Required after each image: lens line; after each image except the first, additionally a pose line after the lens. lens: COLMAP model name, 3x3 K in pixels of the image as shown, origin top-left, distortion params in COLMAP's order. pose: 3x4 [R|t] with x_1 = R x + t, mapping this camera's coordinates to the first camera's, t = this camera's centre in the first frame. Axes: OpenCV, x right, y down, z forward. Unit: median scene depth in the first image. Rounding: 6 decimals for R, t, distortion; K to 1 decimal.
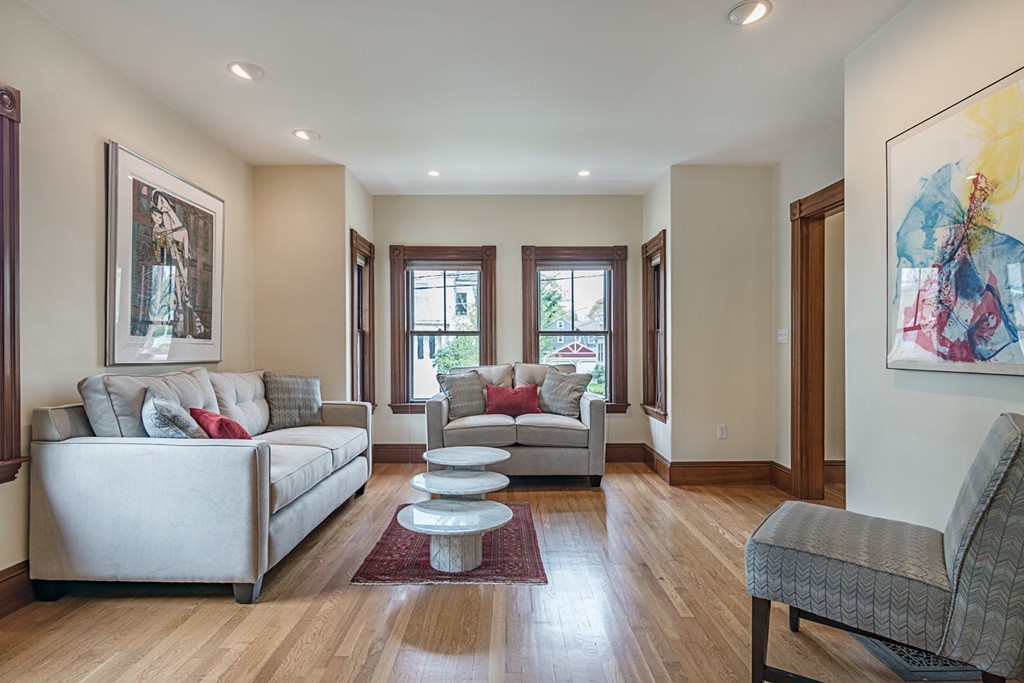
lens RADIAL K [[578.9, 0, 512.0], [0, 578.9, 341.5], [0, 0, 1]] dist [-0.001032, -0.000677]
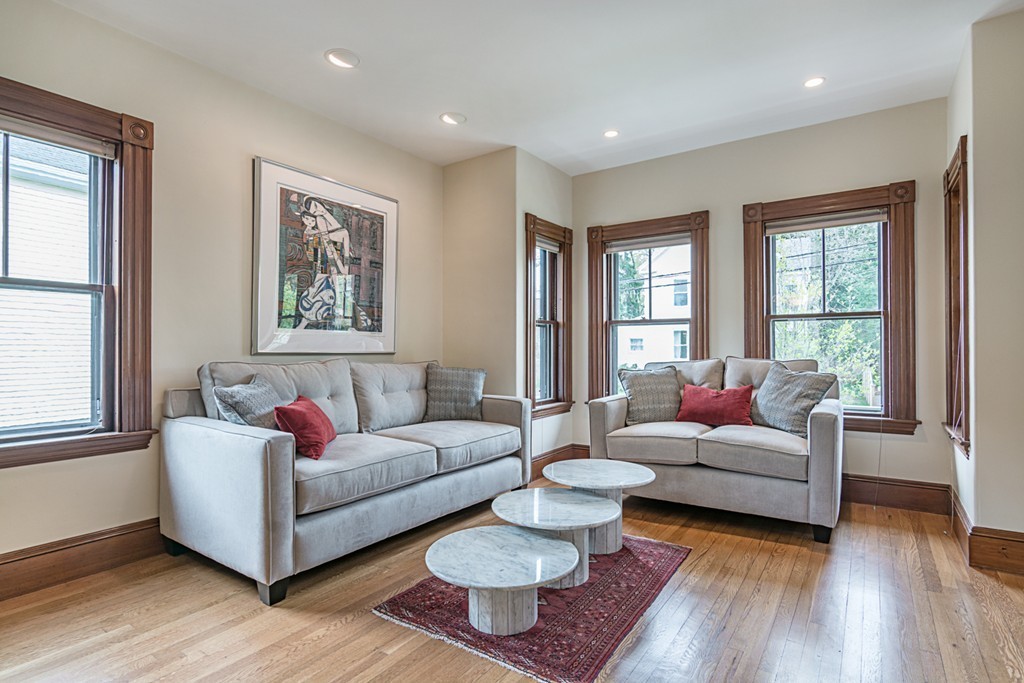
lens RADIAL K [[532.1, 0, 512.0], [0, 532.1, 341.5], [0, 0, 1]] dist [-0.002874, -0.001252]
pose [[0.813581, -0.011195, -0.581344, 0.240513], [0.012282, 0.999922, -0.002068, 0.018504], [0.581322, -0.005458, 0.813655, 0.336073]]
